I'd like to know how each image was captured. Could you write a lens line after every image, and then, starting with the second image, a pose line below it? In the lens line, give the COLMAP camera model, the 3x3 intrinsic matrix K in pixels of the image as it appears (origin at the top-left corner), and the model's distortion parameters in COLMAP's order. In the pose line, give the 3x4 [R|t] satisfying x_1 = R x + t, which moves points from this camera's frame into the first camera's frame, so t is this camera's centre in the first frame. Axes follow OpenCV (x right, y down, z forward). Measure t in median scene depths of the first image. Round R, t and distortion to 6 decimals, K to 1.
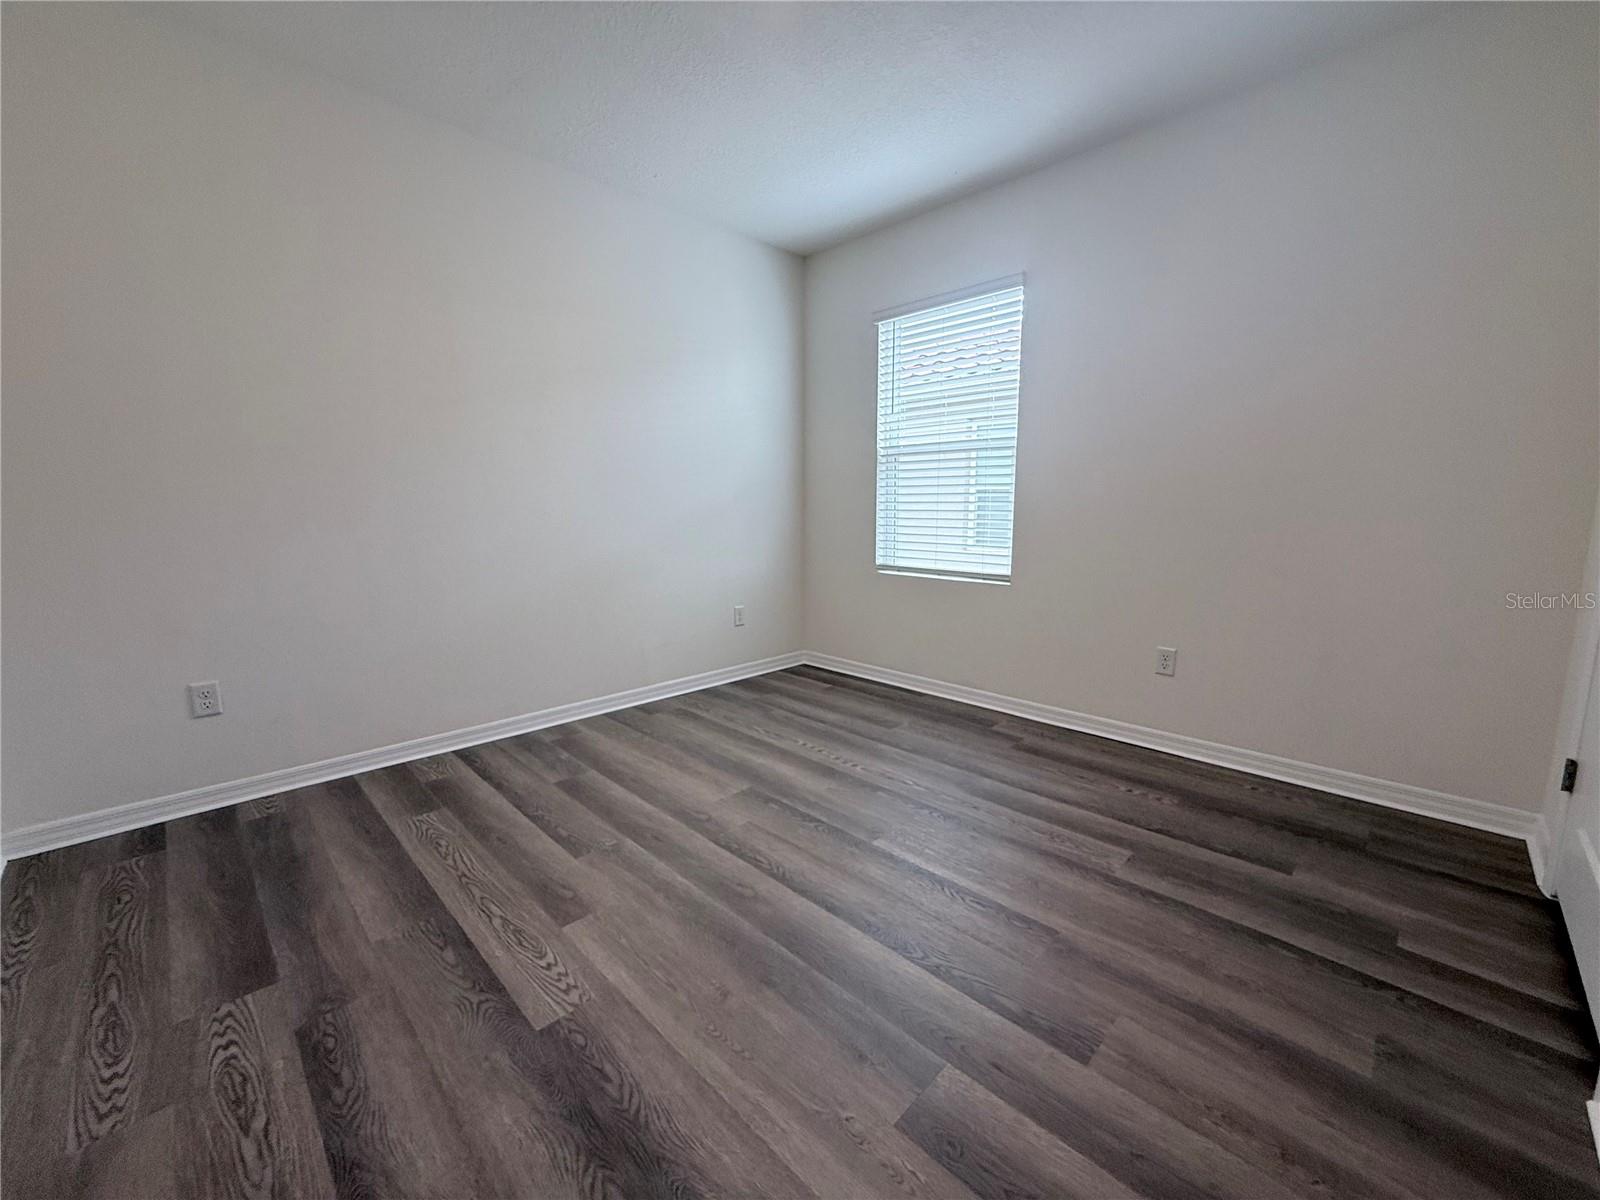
lens RADIAL K [[635.1, 0, 803.0], [0, 635.1, 599.9], [0, 0, 1]] dist [0.001080, 0.000110]
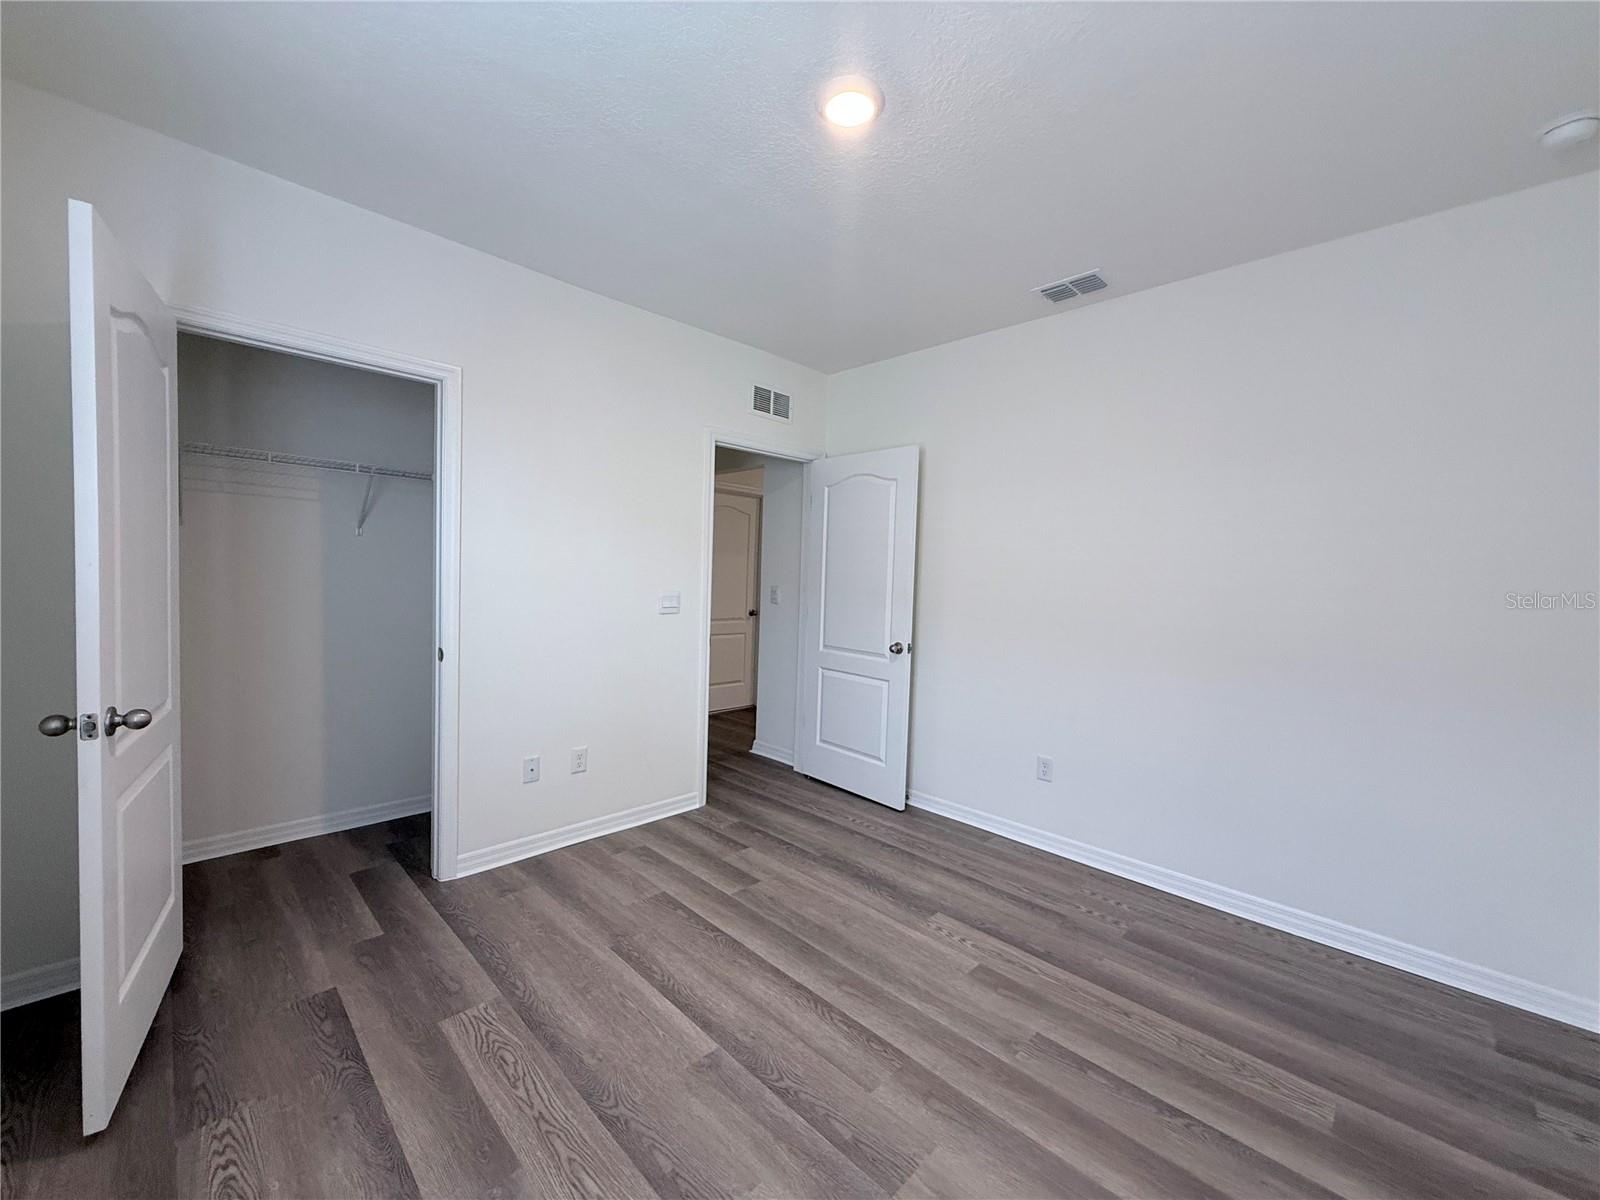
lens RADIAL K [[635.1, 0, 803.0], [0, 635.1, 599.9], [0, 0, 1]] dist [0.001080, 0.000110]
pose [[-0.999591, -0.028288, -0.004197, 0.016025], [-0.028569, 0.981137, 0.191192, -0.432296], [-0.001290, 0.191233, -0.981544, 1.964171]]
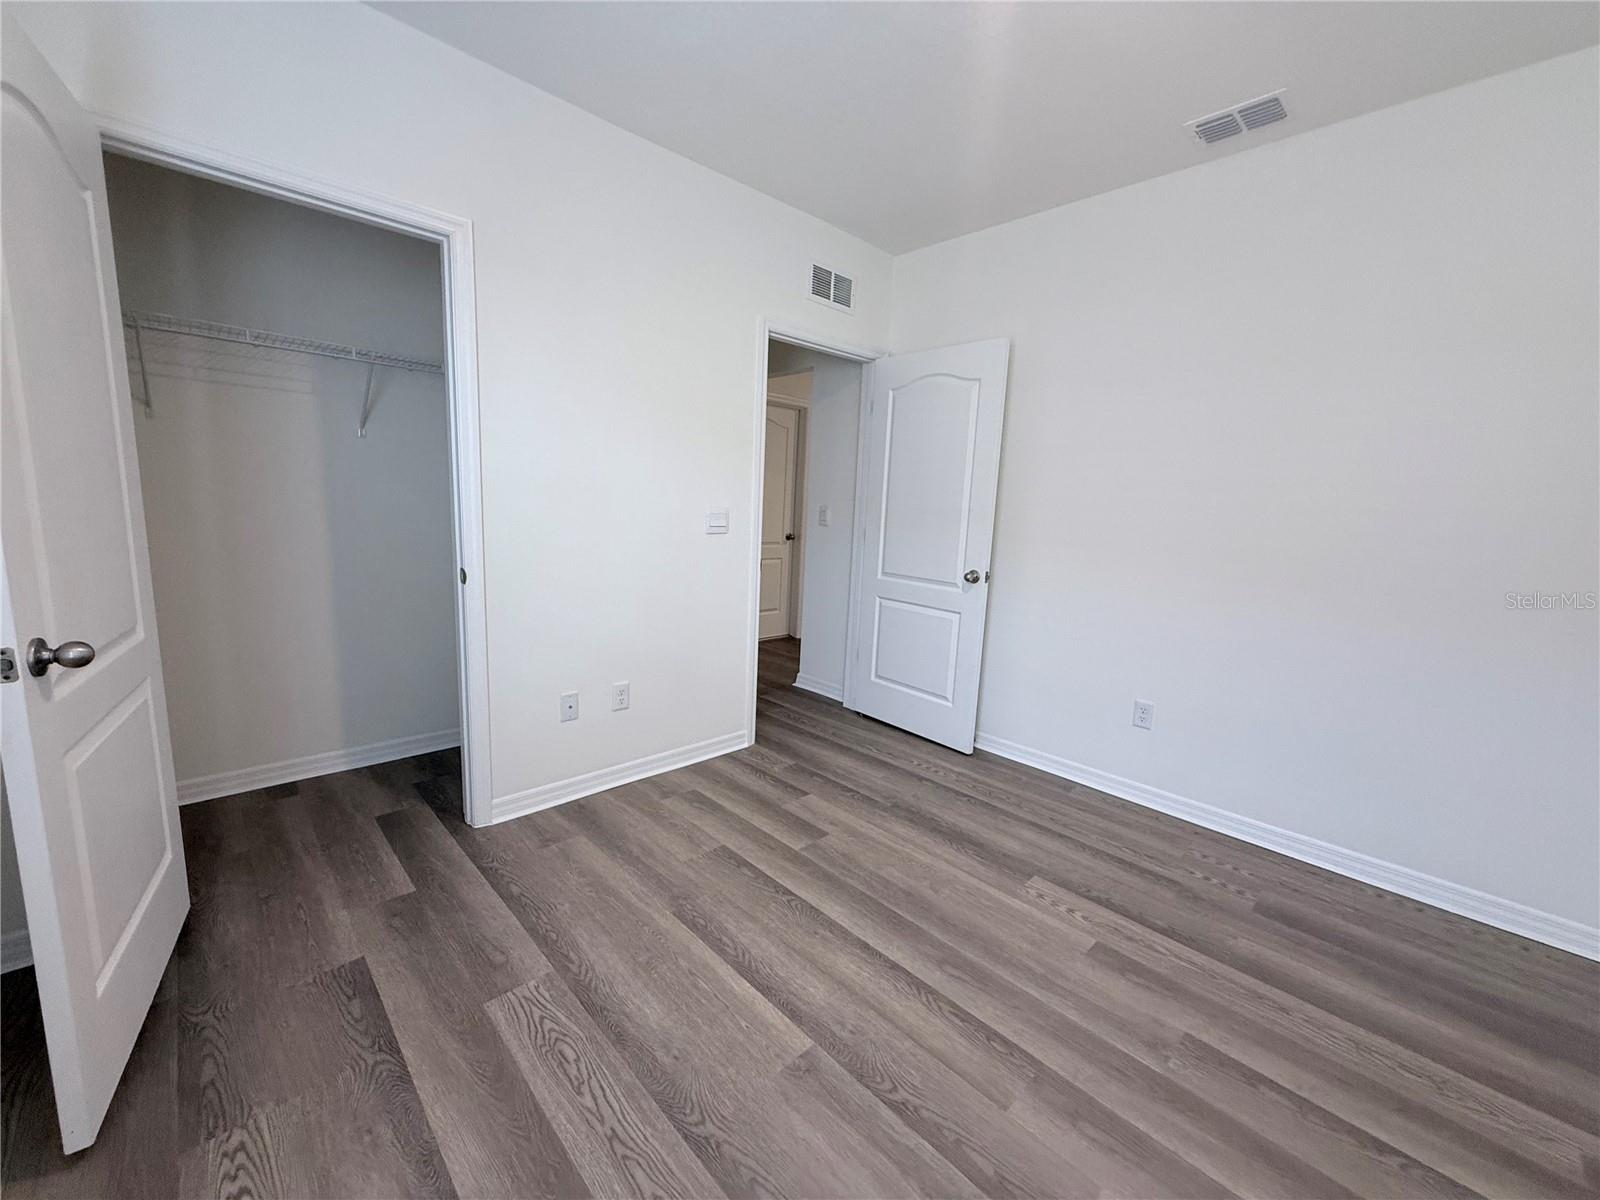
lens RADIAL K [[635.1, 0, 803.0], [0, 635.1, 599.9], [0, 0, 1]] dist [0.001080, 0.000110]
pose [[-0.999001, -0.043132, 0.011708, 0.151814], [-0.037587, 0.952549, 0.302056, -0.365282], [-0.024181, 0.301314, -0.953218, 1.749389]]
